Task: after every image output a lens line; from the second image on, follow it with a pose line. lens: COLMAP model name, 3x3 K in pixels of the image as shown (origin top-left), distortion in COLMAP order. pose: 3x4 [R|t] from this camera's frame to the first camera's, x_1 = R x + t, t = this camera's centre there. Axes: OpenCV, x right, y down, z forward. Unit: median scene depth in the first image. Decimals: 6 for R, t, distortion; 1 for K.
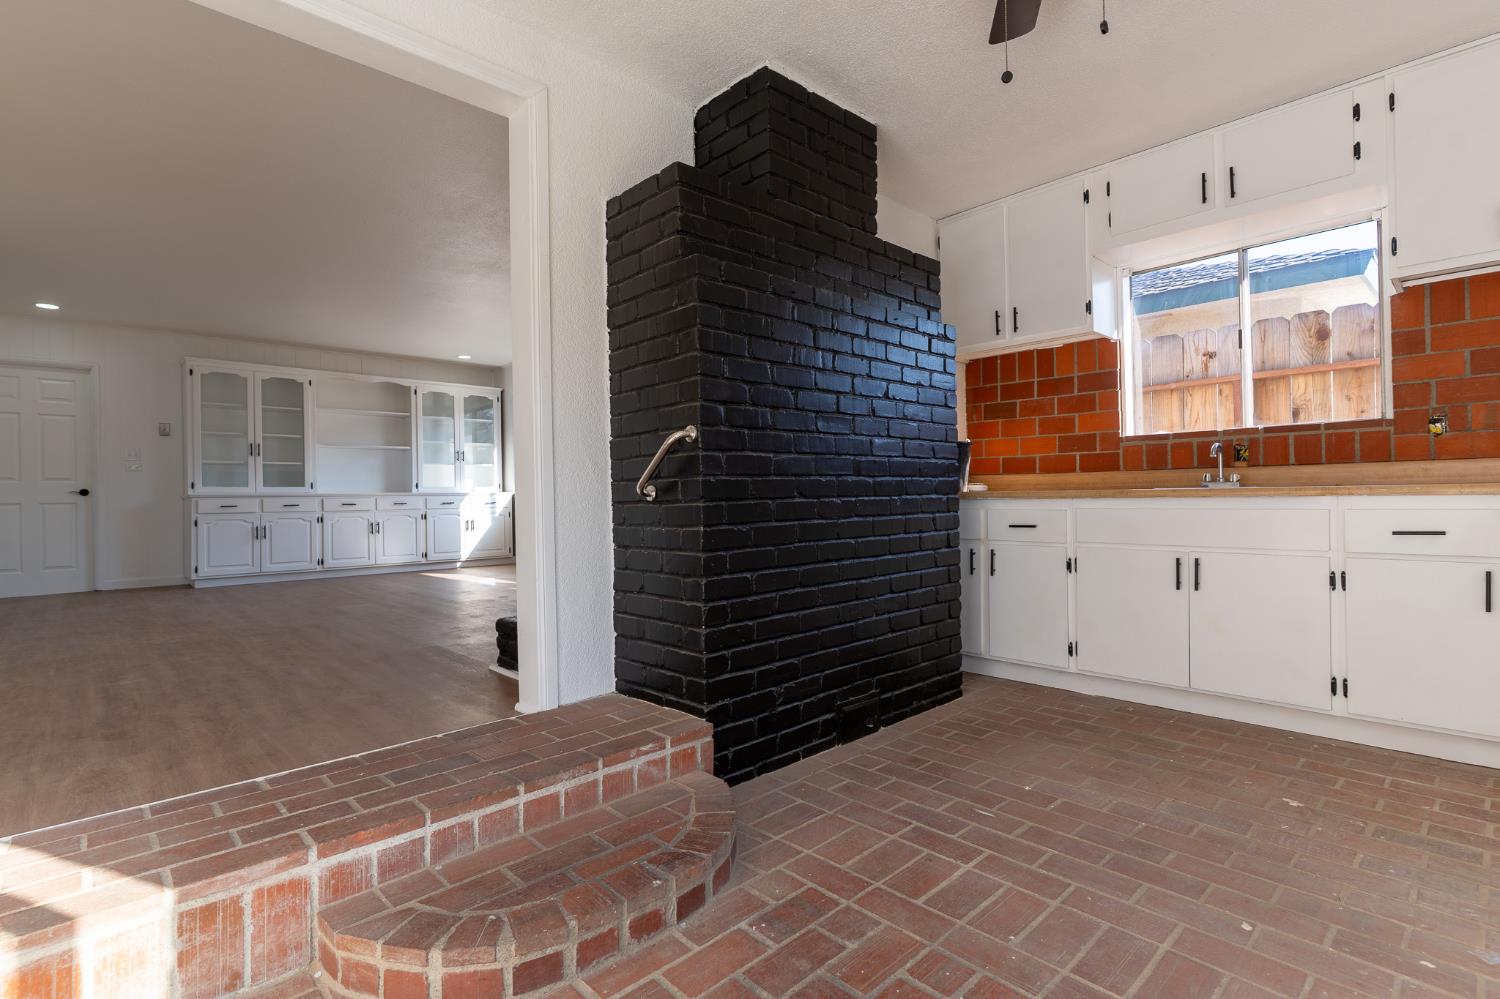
lens RADIAL K [[716.9, 0, 750.0], [0, 716.9, 499.5], [0, 0, 1]] dist [0.003751, 0.000922]
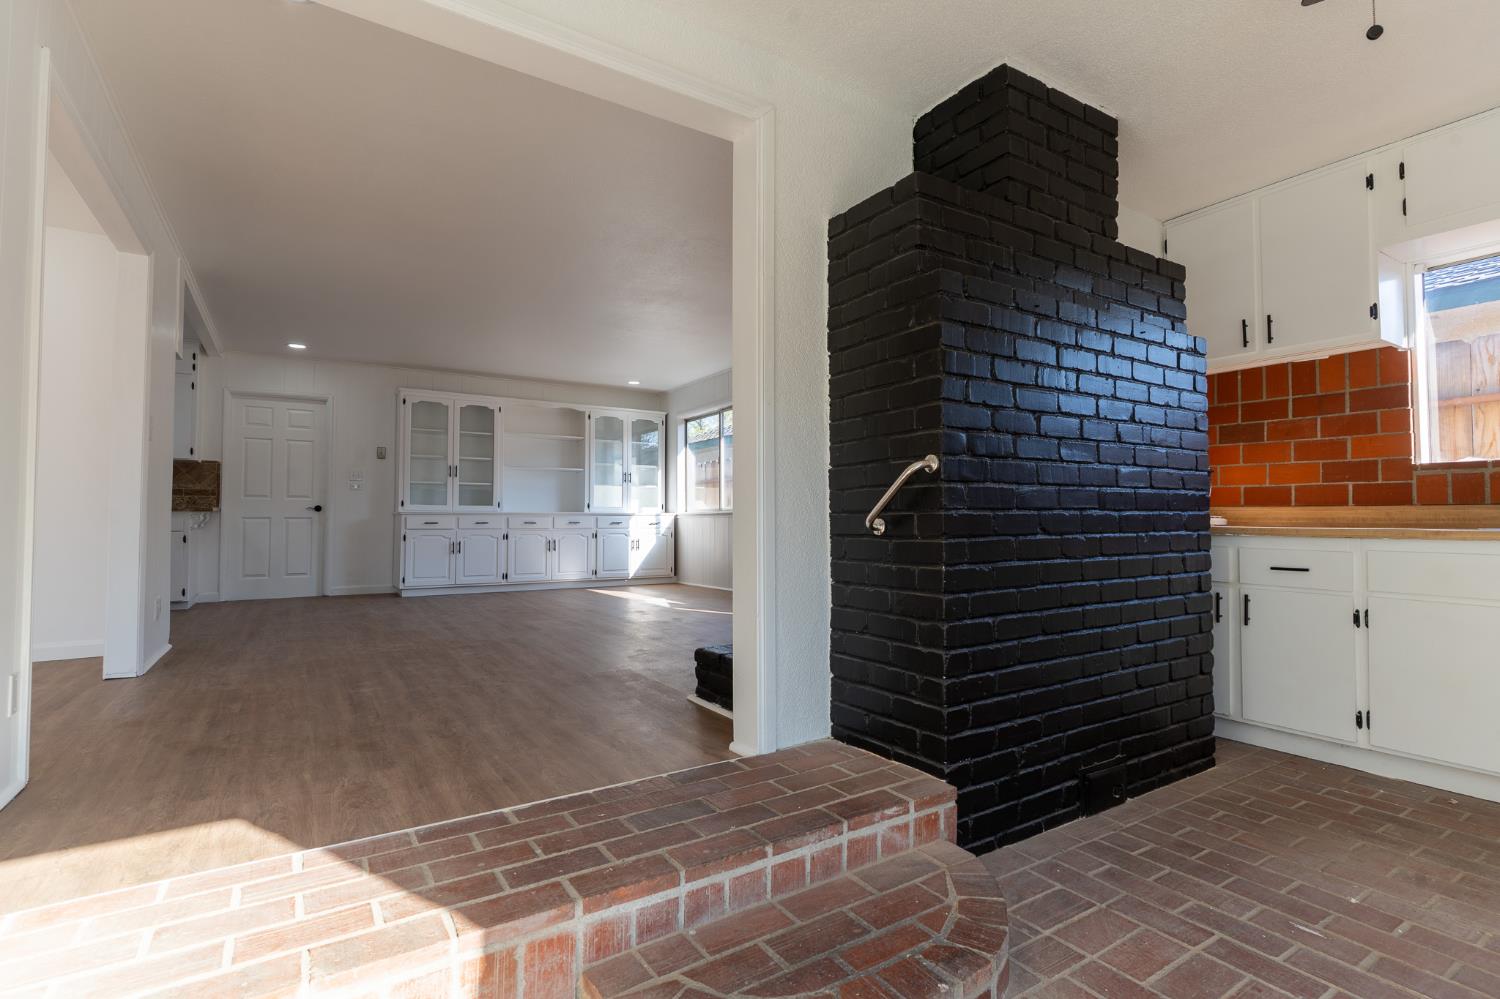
lens RADIAL K [[716.9, 0, 750.0], [0, 716.9, 499.5], [0, 0, 1]] dist [0.003751, 0.000922]
pose [[0.981744, 0.012083, -0.189821, -0.107911], [-0.017487, 0.999487, -0.026816, -0.013947], [0.189400, 0.029646, 0.981452, 0.047339]]
